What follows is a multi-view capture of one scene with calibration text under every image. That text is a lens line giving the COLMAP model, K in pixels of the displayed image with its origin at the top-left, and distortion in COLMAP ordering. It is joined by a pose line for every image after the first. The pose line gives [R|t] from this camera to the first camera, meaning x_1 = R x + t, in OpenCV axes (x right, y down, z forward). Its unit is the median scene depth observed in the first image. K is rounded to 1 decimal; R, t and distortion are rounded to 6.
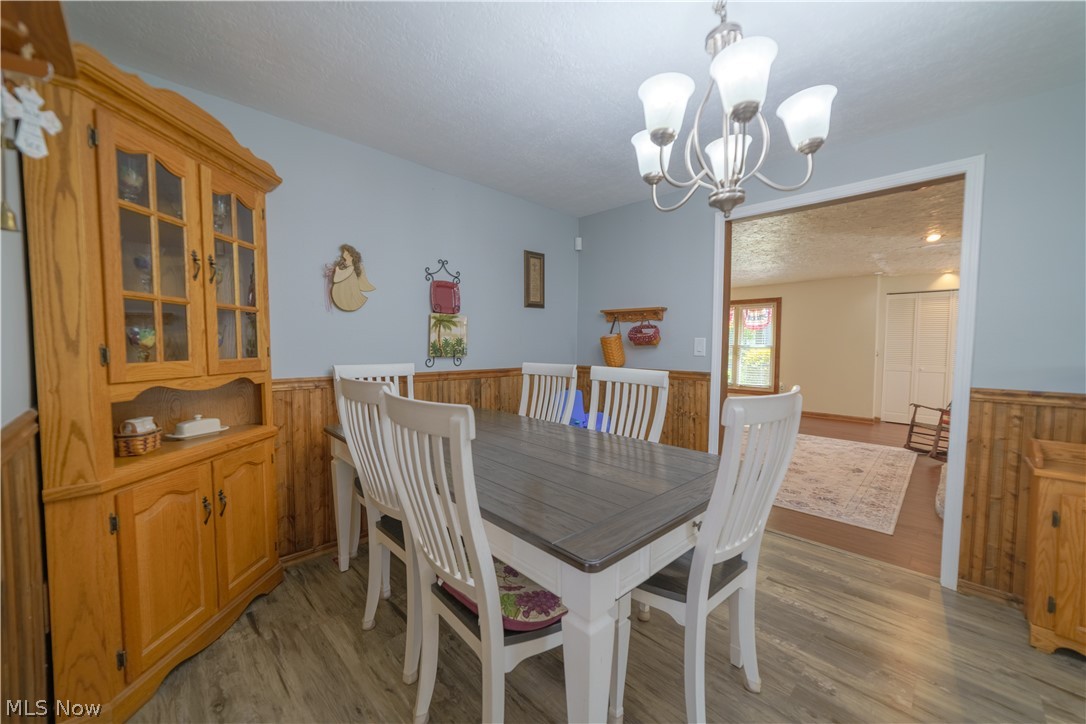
lens RADIAL K [[420.8, 0, 543.0], [0, 420.8, 365.2], [0, 0, 1]] dist [-0.014974, 0.007238]
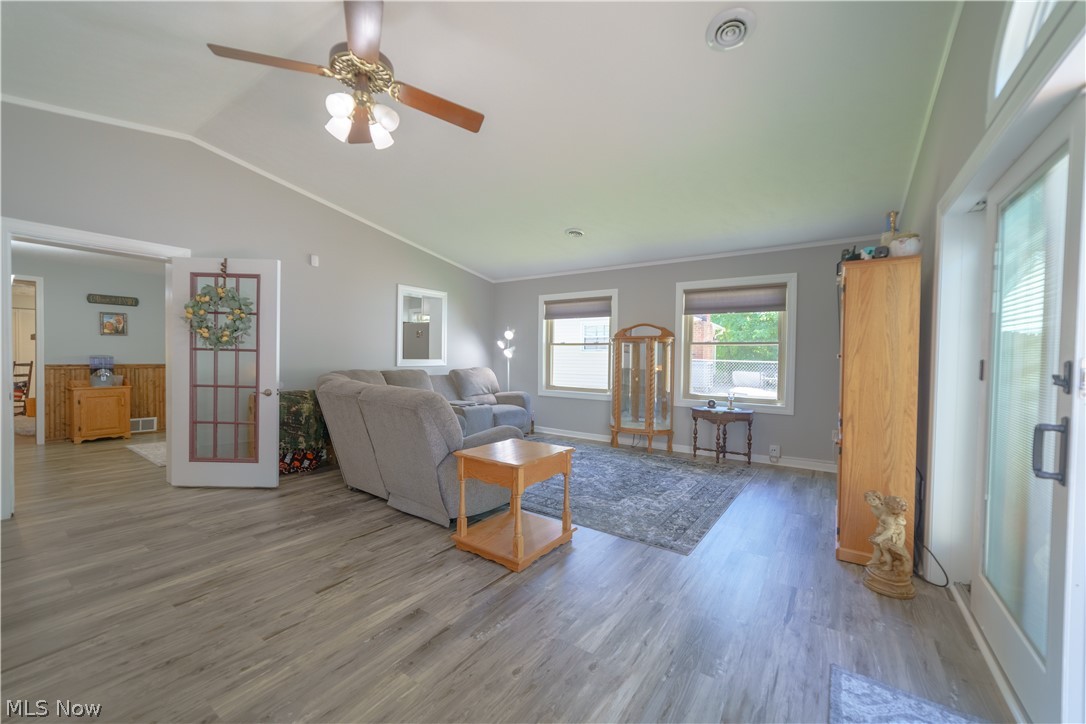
lens RADIAL K [[420.8, 0, 543.0], [0, 420.8, 365.2], [0, 0, 1]] dist [-0.014974, 0.007238]
pose [[-0.184732, -0.032075, 0.982265, -2.108354], [0.034358, 0.998646, 0.039072, 0.062652], [-0.982188, 0.040967, -0.183380, -1.575414]]
